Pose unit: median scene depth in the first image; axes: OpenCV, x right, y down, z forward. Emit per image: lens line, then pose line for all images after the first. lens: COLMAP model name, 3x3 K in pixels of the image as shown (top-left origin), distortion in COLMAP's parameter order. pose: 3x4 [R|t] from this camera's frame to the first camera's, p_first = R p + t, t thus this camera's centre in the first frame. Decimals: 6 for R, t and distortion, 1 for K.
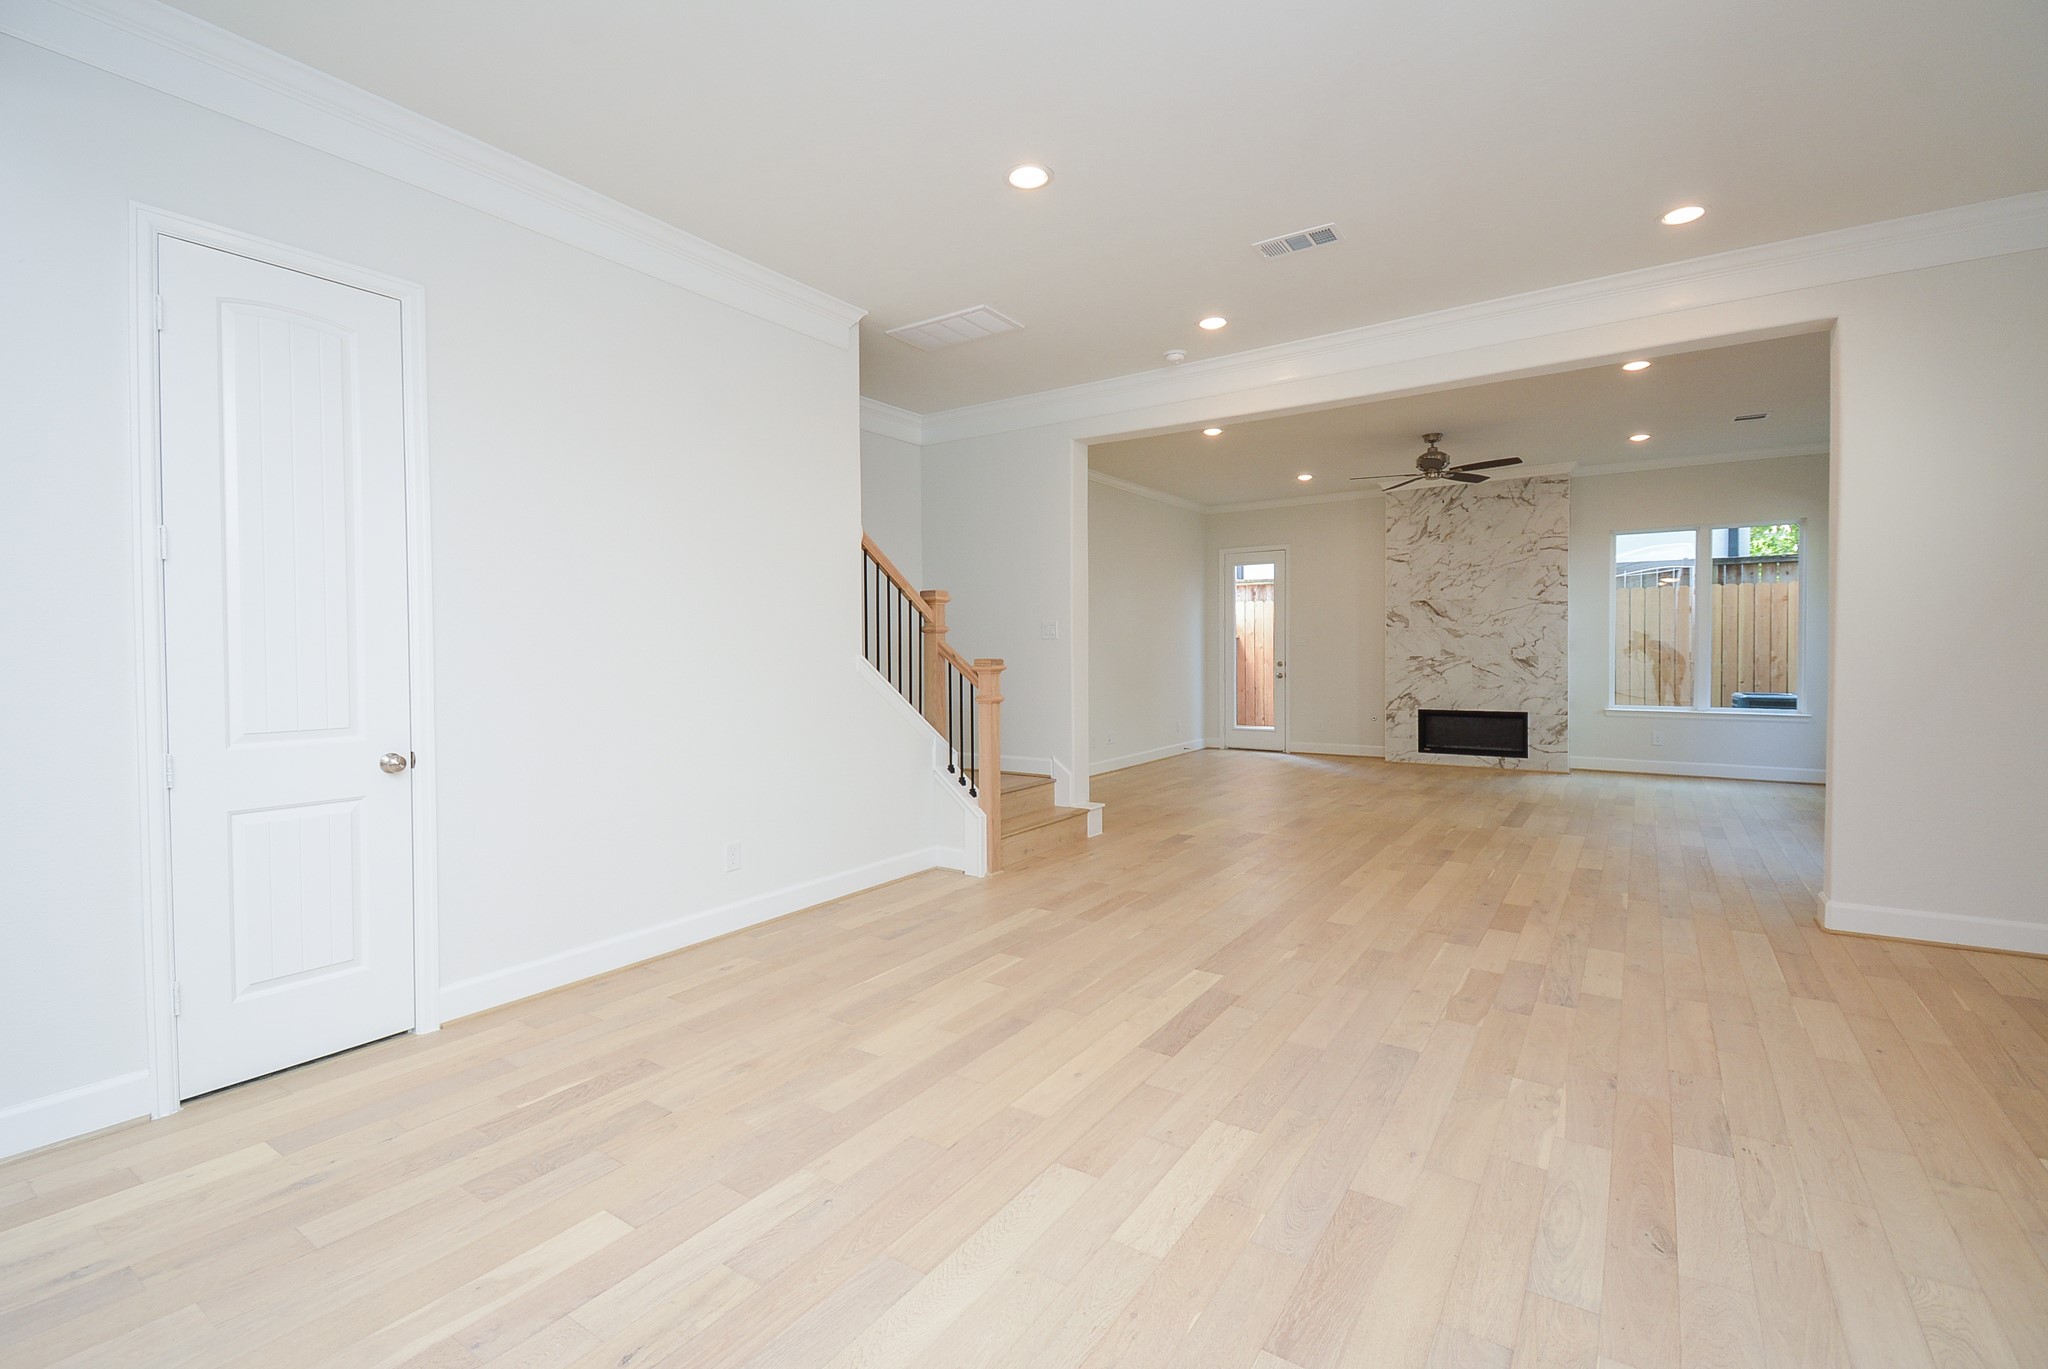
lens RADIAL K [[908.8, 0, 1023.6], [0, 908.8, 664.6], [0, 0, 1]] dist [0.038979, -0.026616]
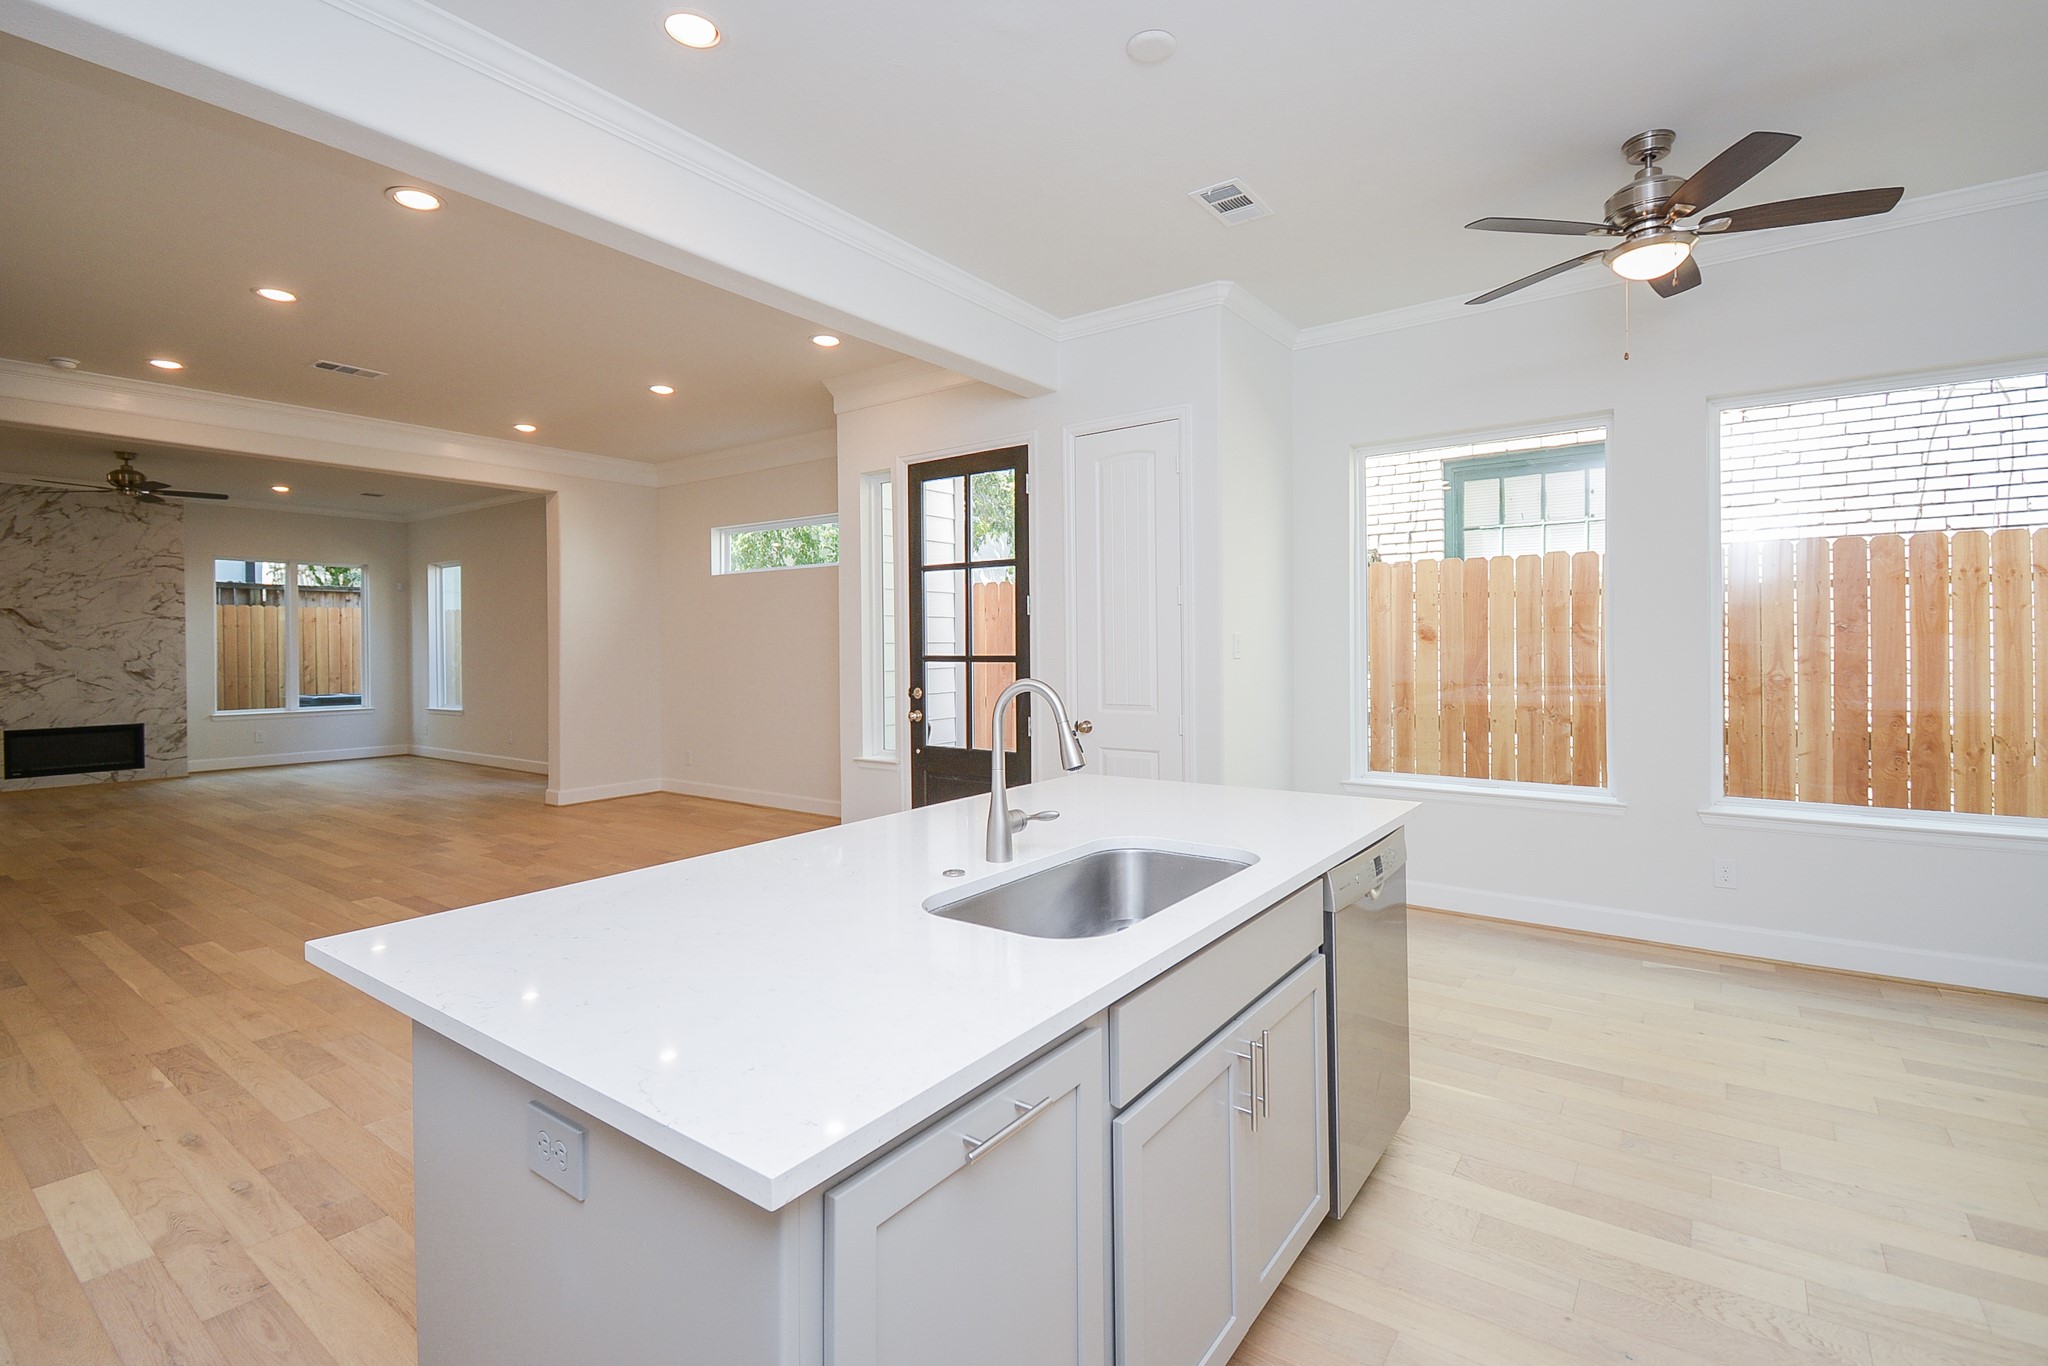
lens RADIAL K [[908.8, 0, 1023.6], [0, 908.8, 663.1], [0, 0, 1]] dist [0.038979, -0.026616]
pose [[0.035037, -0.011380, 0.999321, -0.452066], [0.020960, 0.999724, 0.010650, -0.005942], [-0.999166, 0.020572, 0.035266, -0.022471]]
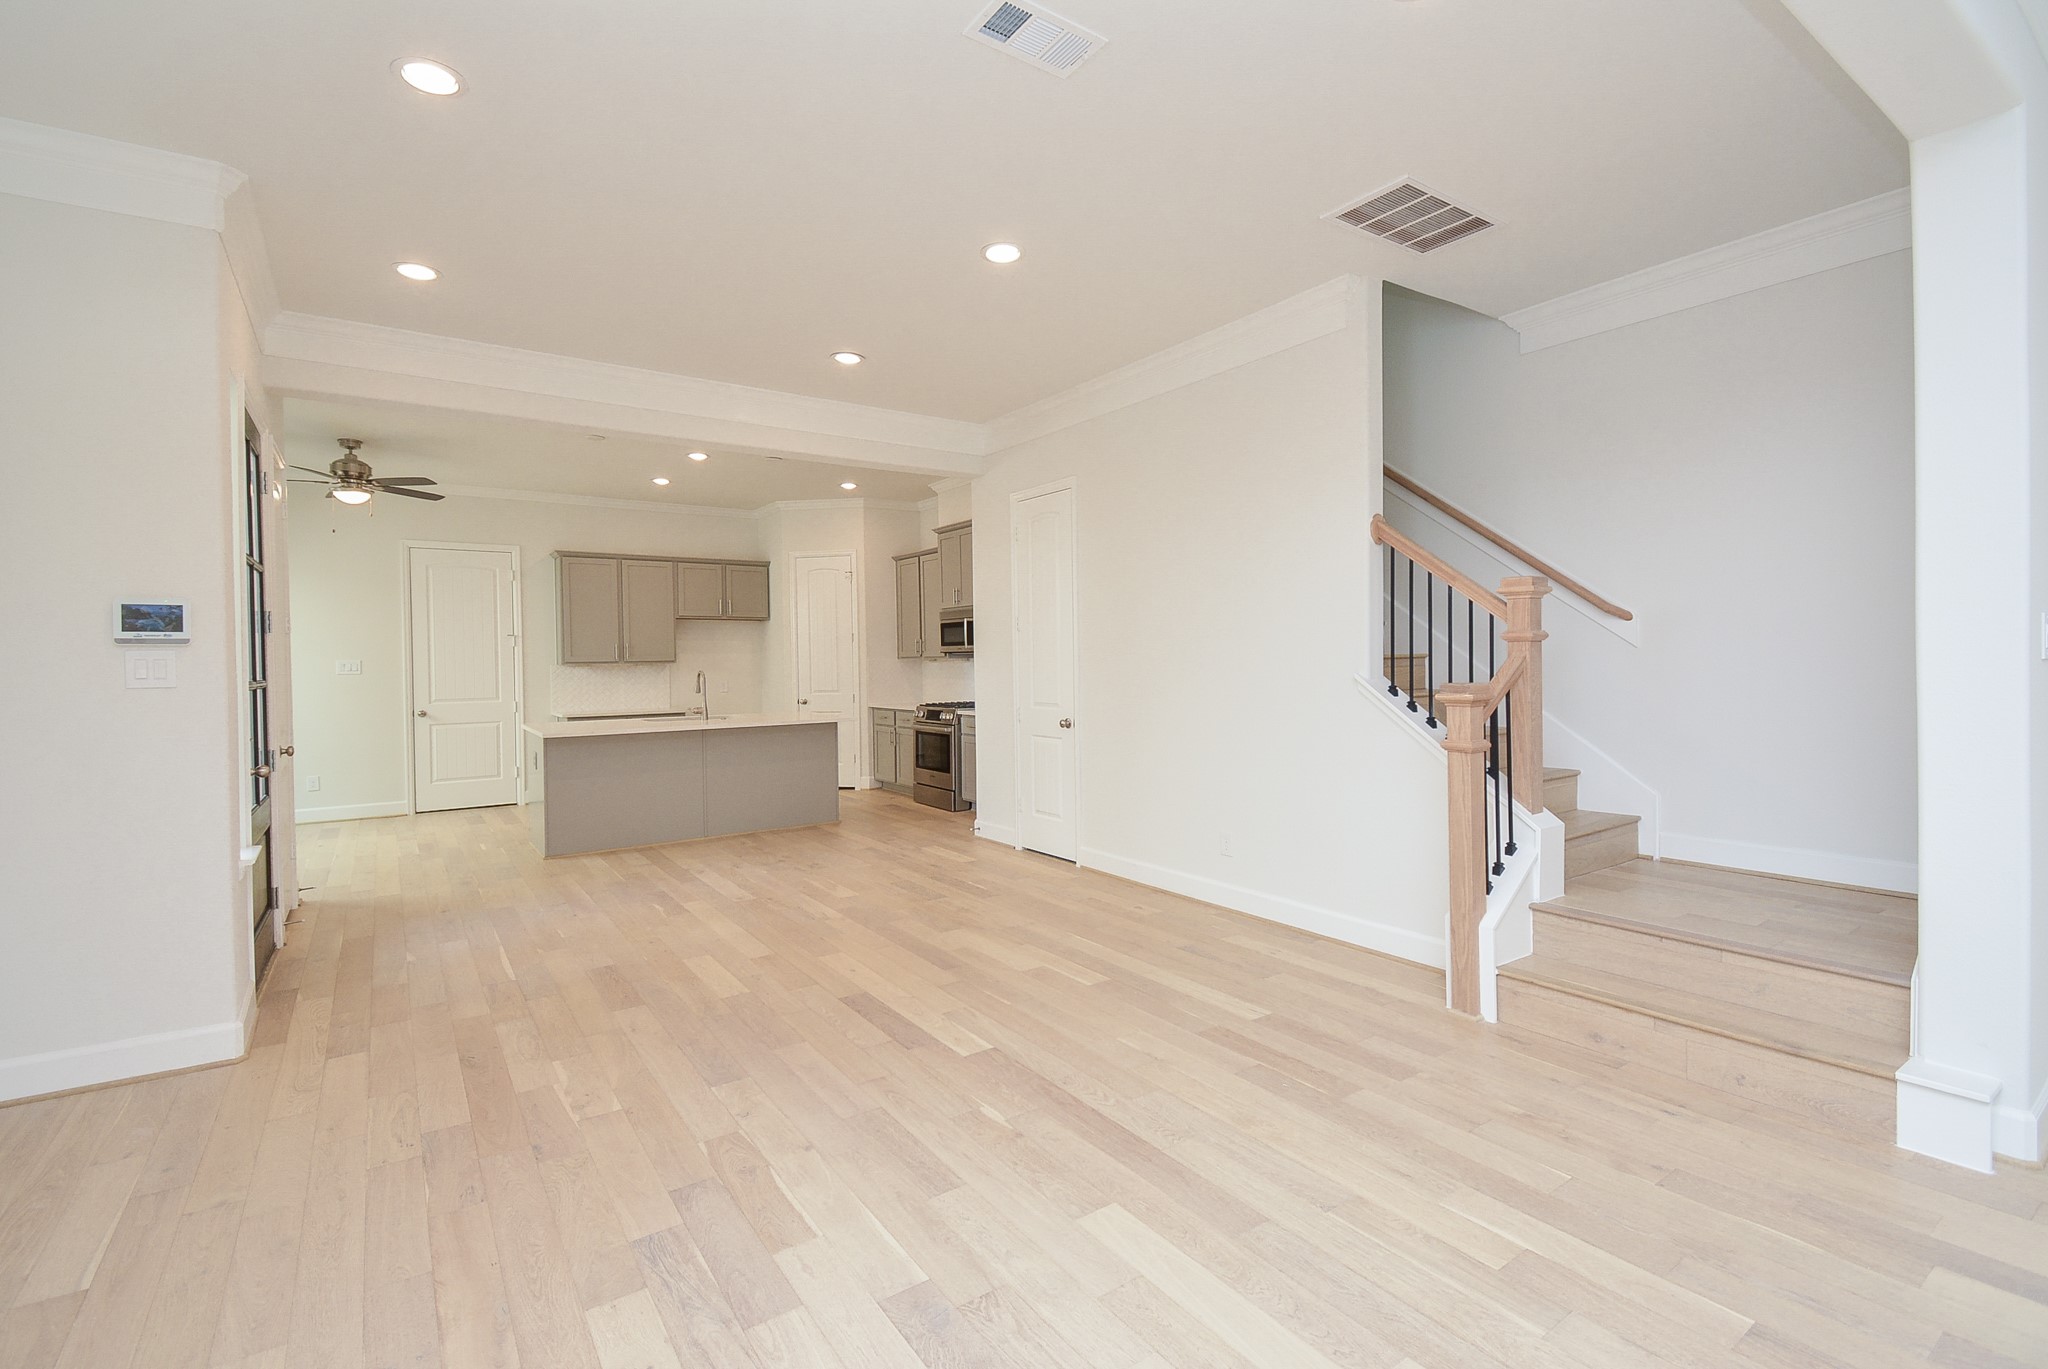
lens RADIAL K [[908.8, 0, 1023.6], [0, 908.8, 664.6], [0, 0, 1]] dist [0.038979, -0.026616]
pose [[-0.359325, 0.019161, -0.933016, 0.390479], [0.002985, 0.999808, 0.019383, -0.020458], [0.933208, 0.004180, -0.359313, 0.527800]]
